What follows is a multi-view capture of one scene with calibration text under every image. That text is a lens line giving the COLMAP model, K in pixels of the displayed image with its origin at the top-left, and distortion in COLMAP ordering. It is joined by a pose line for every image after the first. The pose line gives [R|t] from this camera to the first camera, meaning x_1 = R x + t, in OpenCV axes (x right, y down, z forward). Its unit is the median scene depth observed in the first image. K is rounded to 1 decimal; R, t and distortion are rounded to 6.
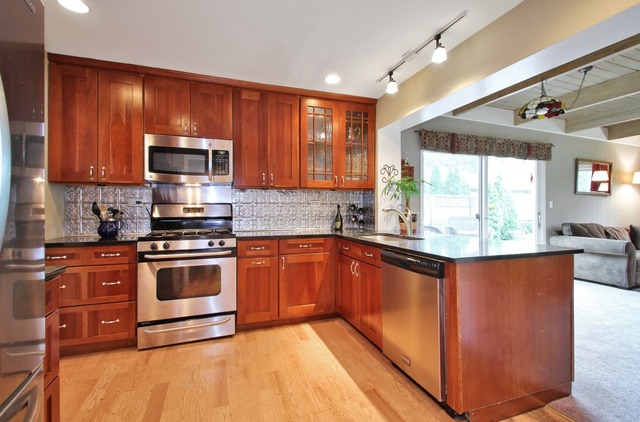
lens RADIAL K [[290.6, 0, 320.0], [0, 290.6, 211.0], [0, 0, 1]] dist [0.000148, -0.000008]
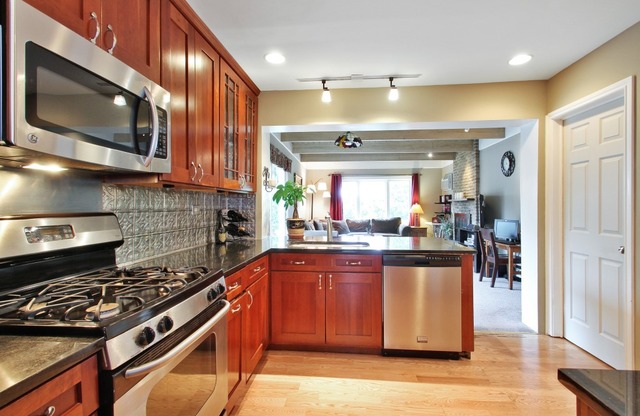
lens RADIAL K [[311.0, 0, 320.0], [0, 311.0, 208.0], [0, 0, 1]] dist [0.001218, 0.000153]
pose [[0.439053, -0.009002, 0.898416, -0.672324], [0.007988, 0.999949, 0.006115, -0.038554], [-0.898426, 0.004492, 0.439103, 0.499173]]
